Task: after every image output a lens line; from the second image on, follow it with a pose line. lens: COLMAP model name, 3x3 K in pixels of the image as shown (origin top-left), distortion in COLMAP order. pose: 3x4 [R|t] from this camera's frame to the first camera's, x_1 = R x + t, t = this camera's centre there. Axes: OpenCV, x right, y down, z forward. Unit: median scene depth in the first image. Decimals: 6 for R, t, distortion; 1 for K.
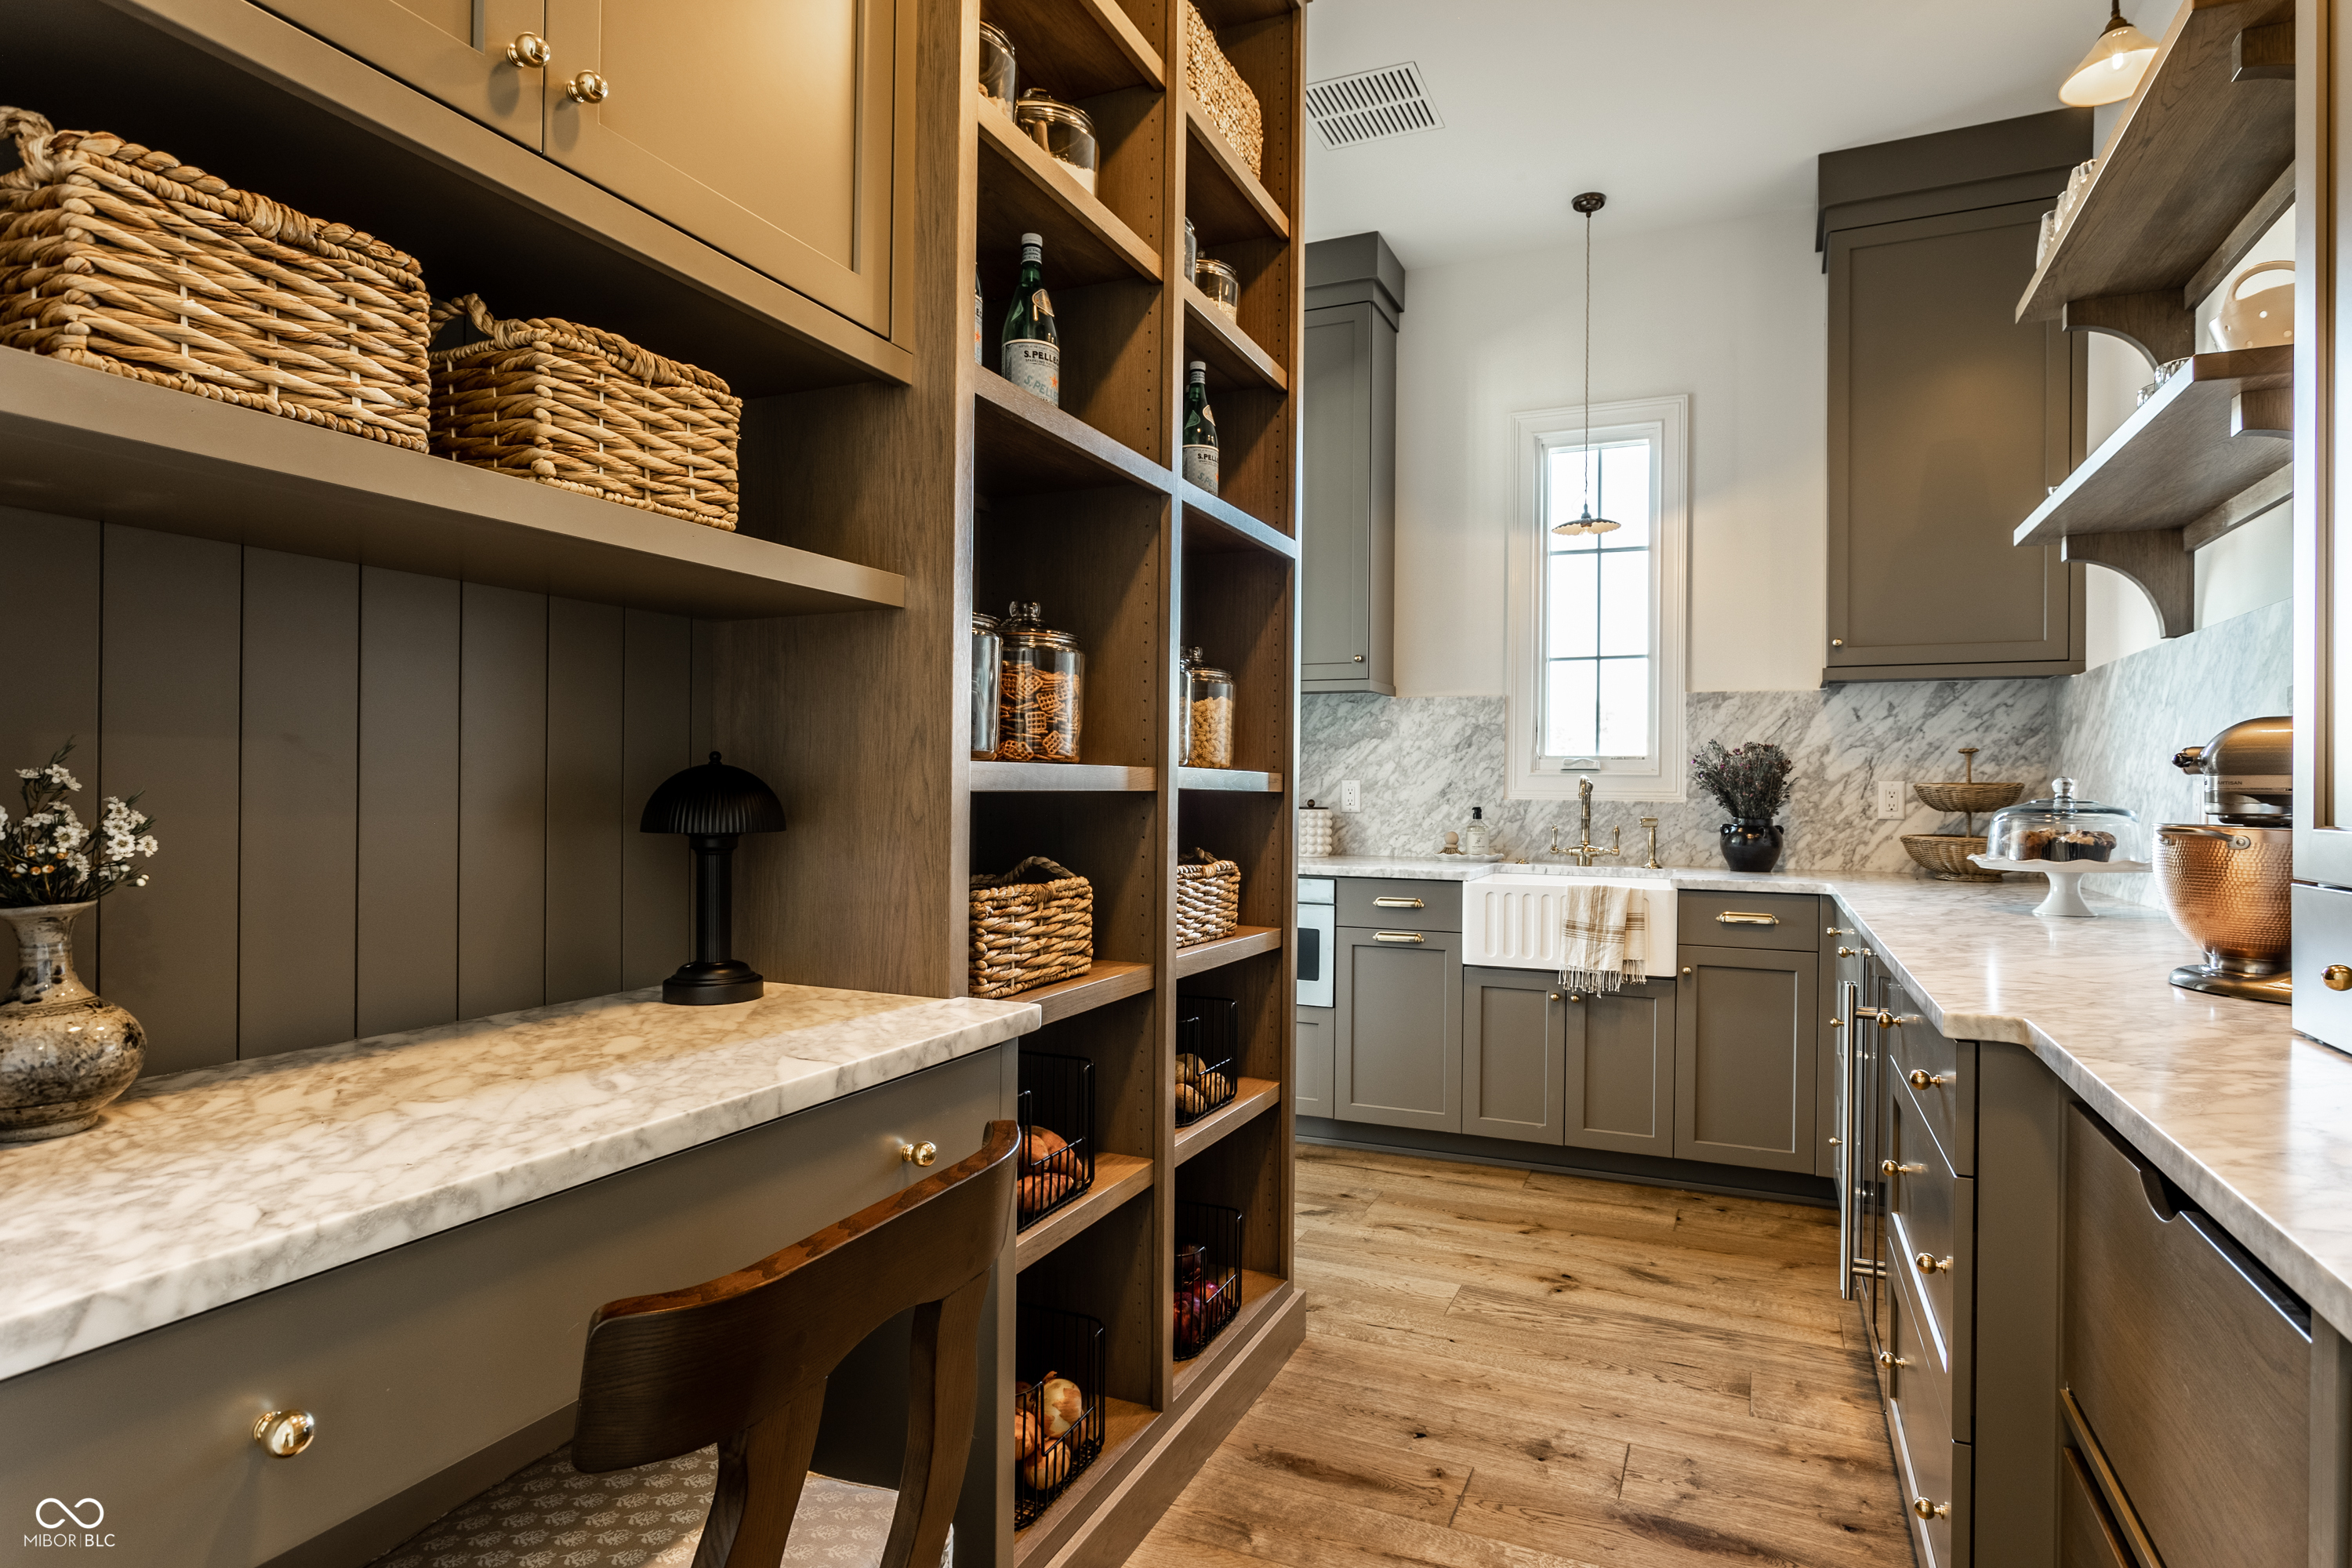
lens RADIAL K [[1210.9, 0, 1181.2], [0, 1210.9, 788.4], [0, 0, 1]] dist [-0.008815, 0.003938]
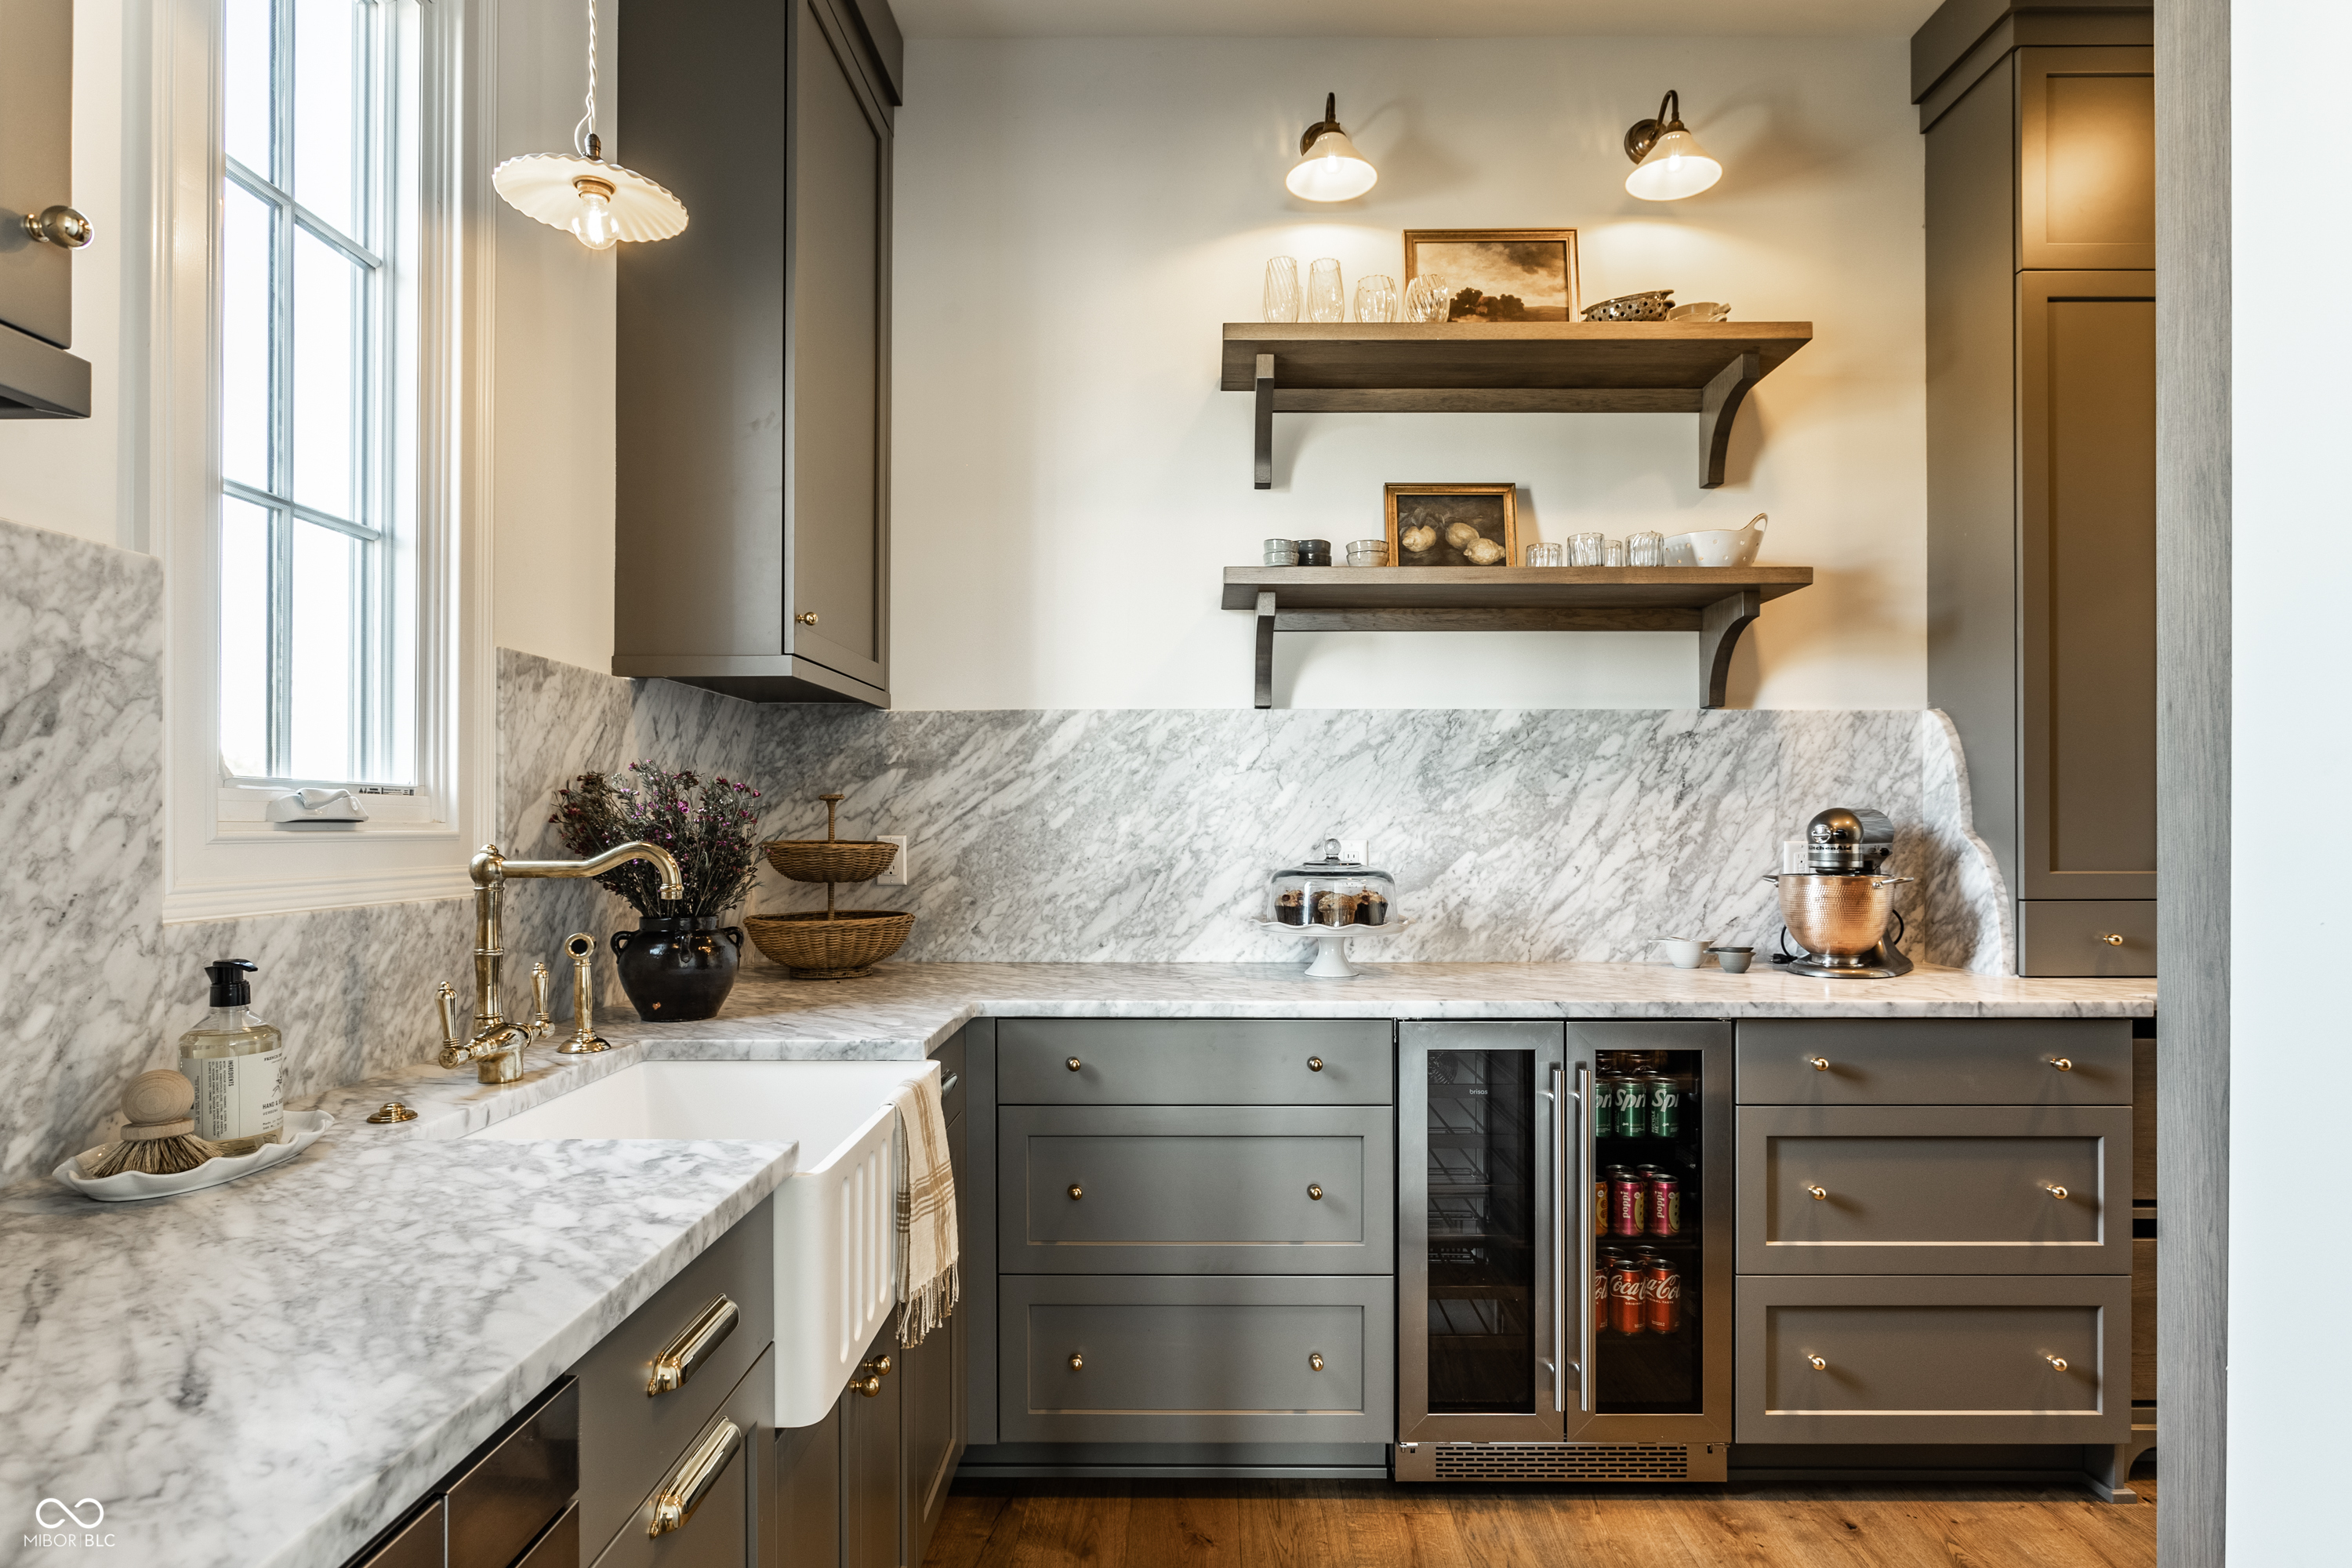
lens RADIAL K [[1210.9, 0, 1186.2], [0, 1210.9, 805.3], [0, 0, 1]] dist [-0.008815, 0.003938]
pose [[-0.419640, 0.003706, 0.907683, -0.091814], [-0.004016, 0.999974, -0.005940, -0.019208], [-0.907682, -0.006138, -0.419615, 0.932441]]
